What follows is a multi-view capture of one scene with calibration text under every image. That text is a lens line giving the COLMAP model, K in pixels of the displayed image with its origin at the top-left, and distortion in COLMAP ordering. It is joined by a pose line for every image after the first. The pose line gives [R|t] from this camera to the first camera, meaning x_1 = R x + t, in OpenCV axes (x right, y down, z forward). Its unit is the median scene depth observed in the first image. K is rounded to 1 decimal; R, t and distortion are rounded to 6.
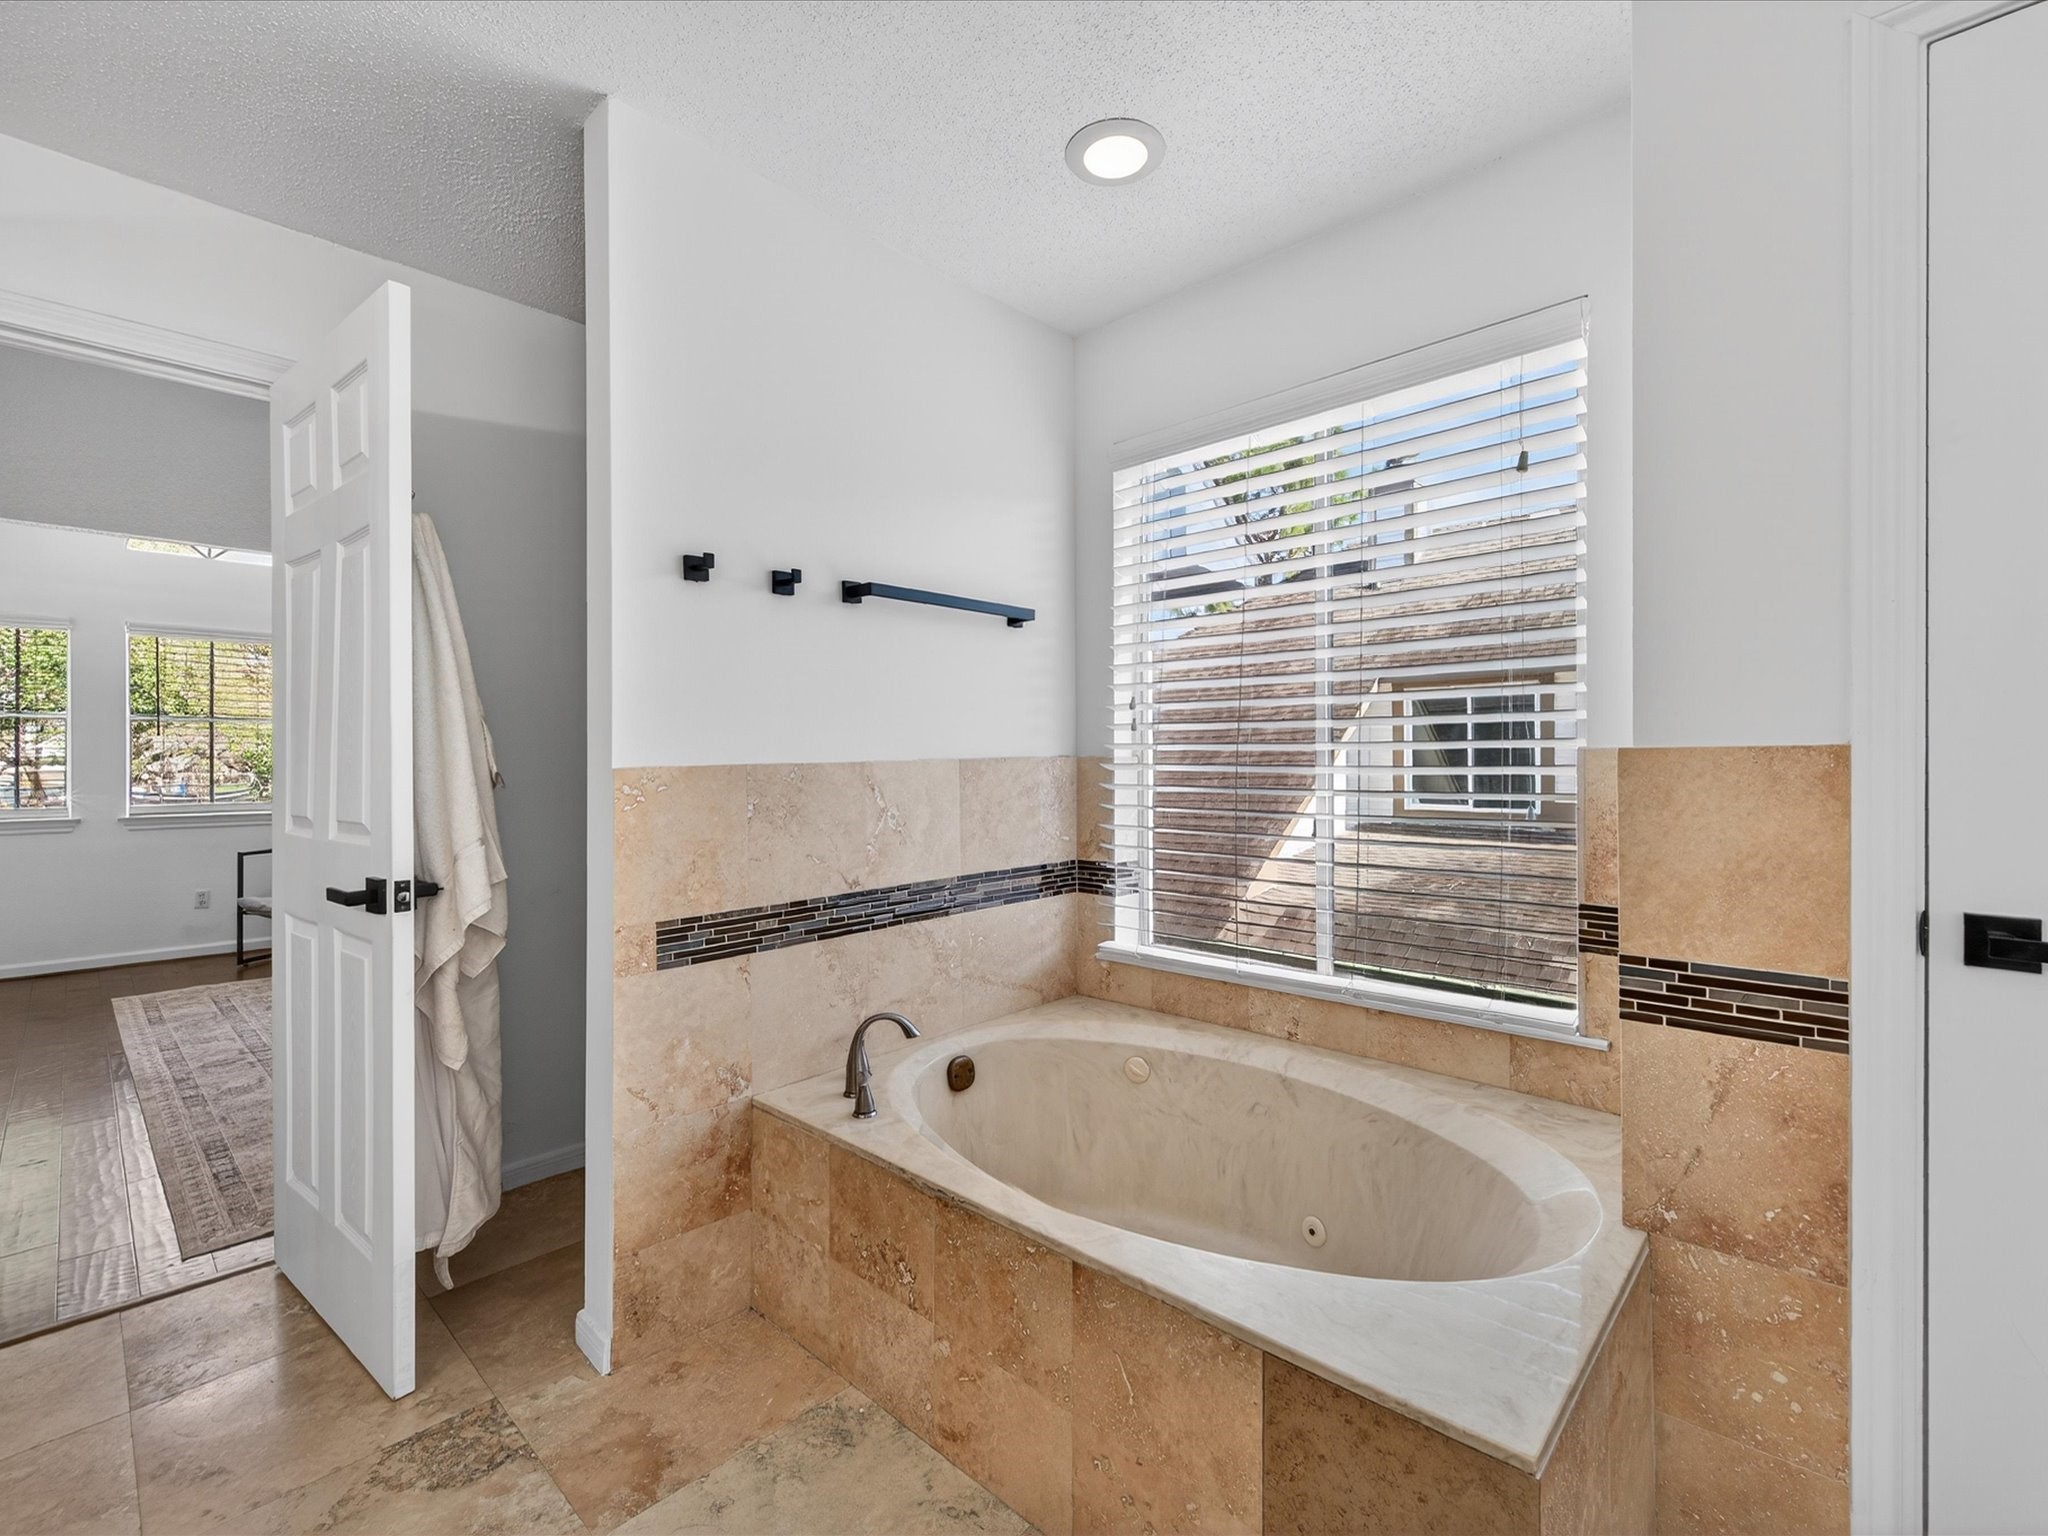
lens RADIAL K [[915.7, 0, 1024.0], [0, 915.7, 768.0], [0, 0, 1]] dist [-0.001542, -0.000207]
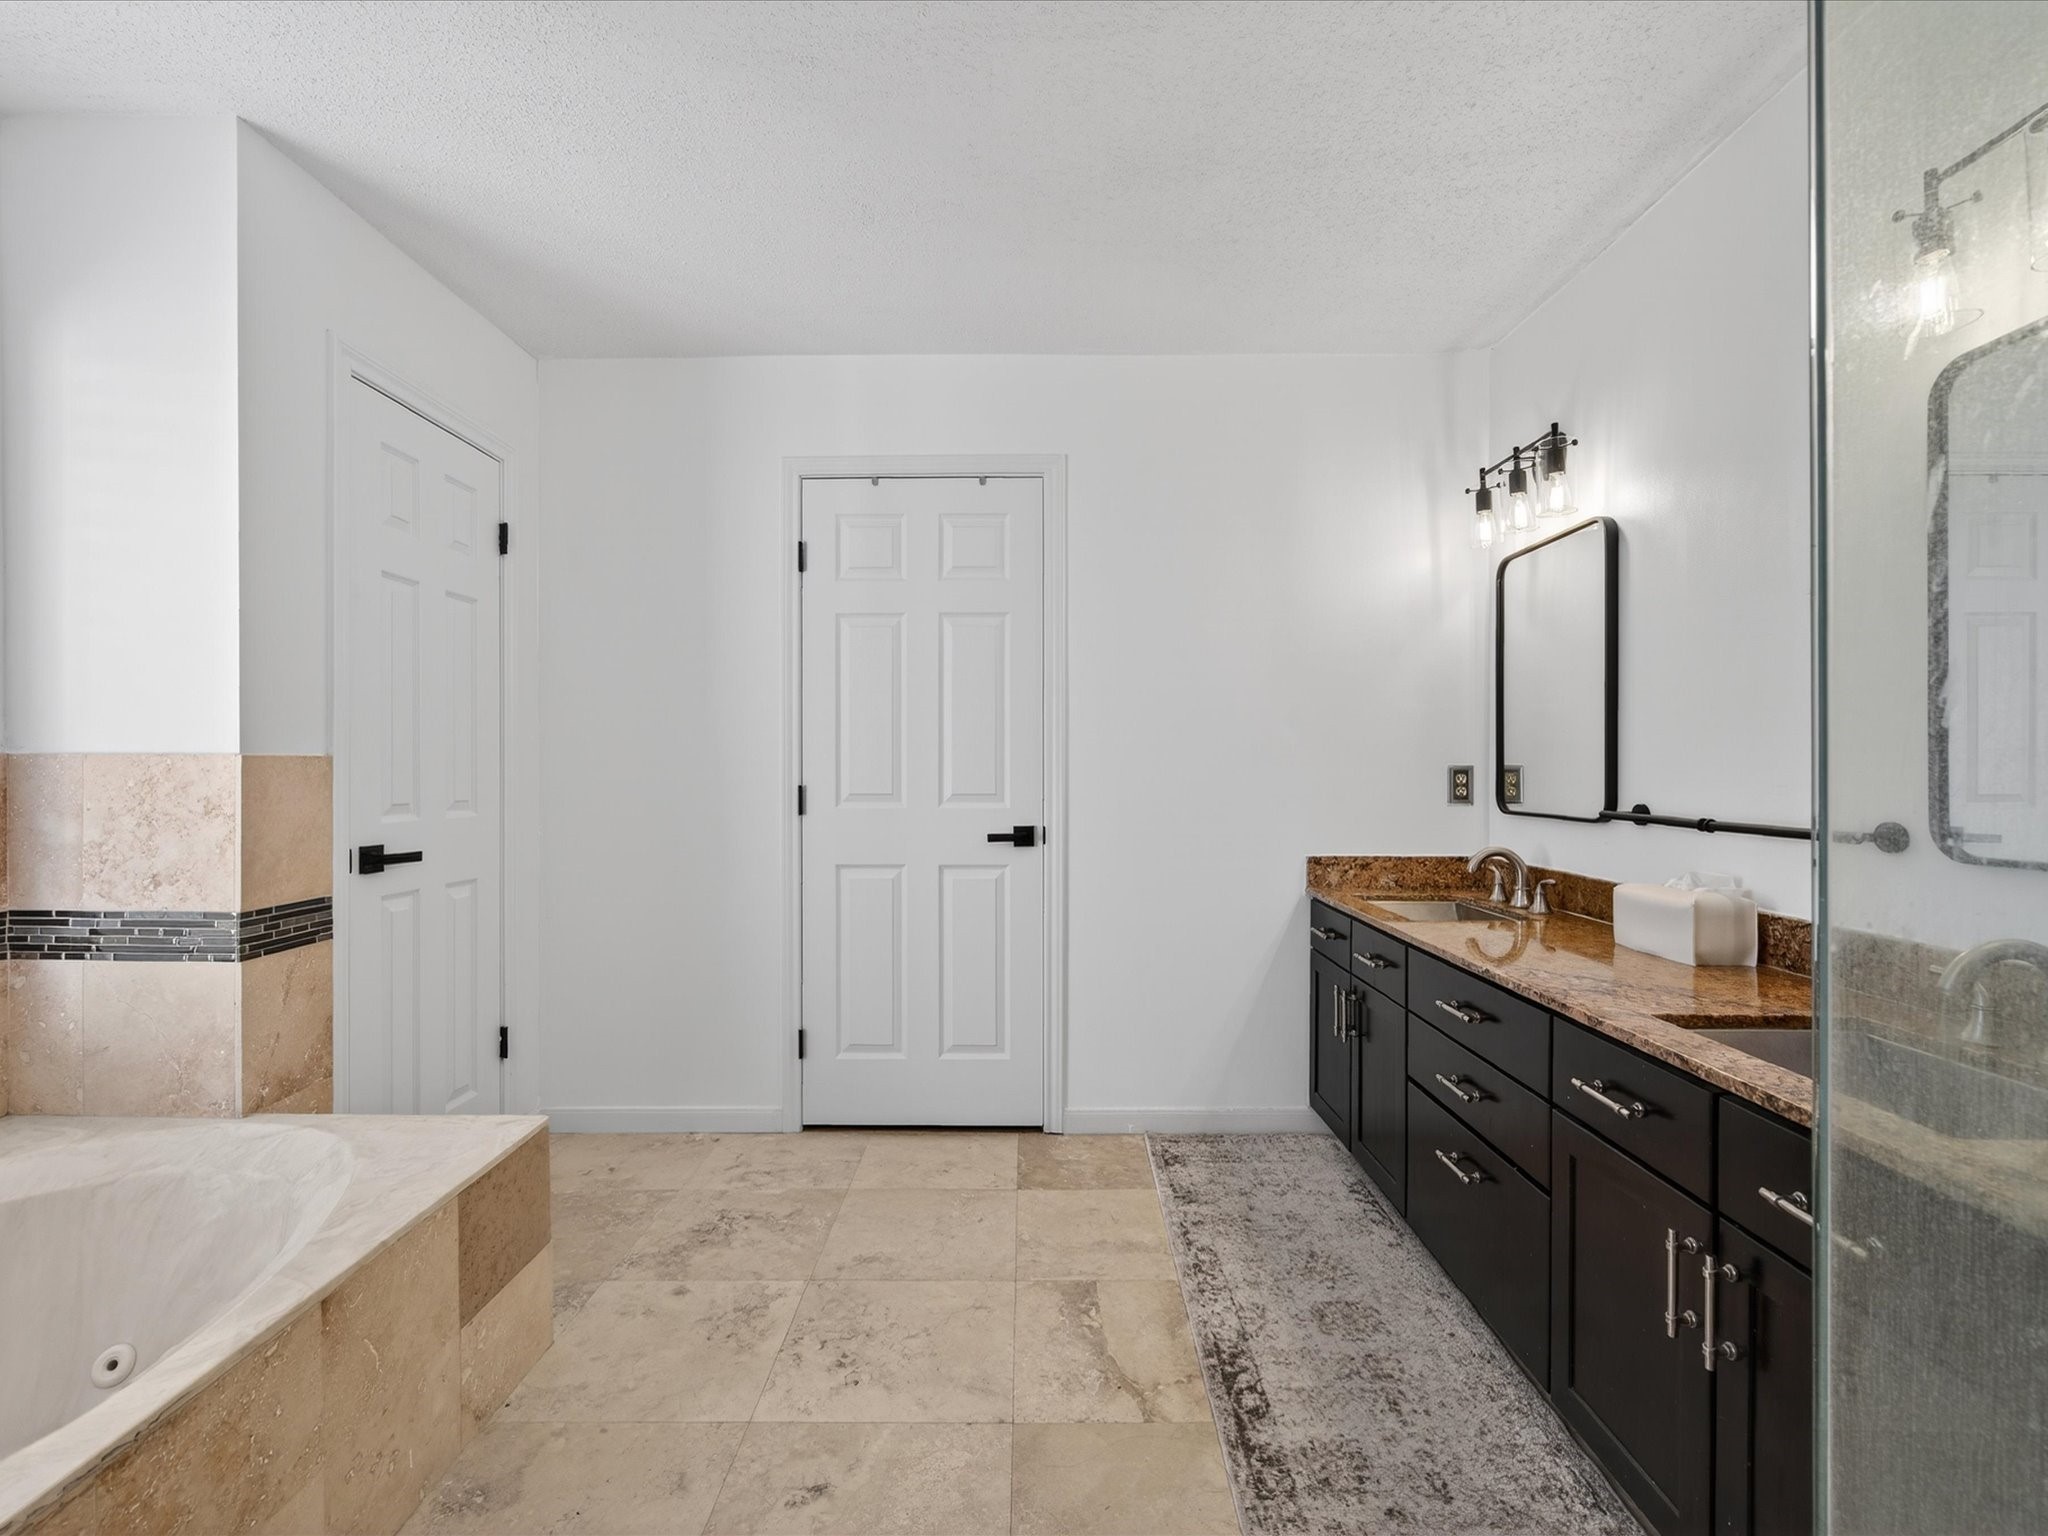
lens RADIAL K [[915.7, 0, 1024.0], [0, 915.7, 768.0], [0, 0, 1]] dist [-0.001542, -0.000207]
pose [[-0.684019, 0.004285, 0.729452, -1.221344], [0.008829, 0.999958, 0.002405, 0.002177], [-0.729411, 0.008085, -0.684028, 1.218458]]
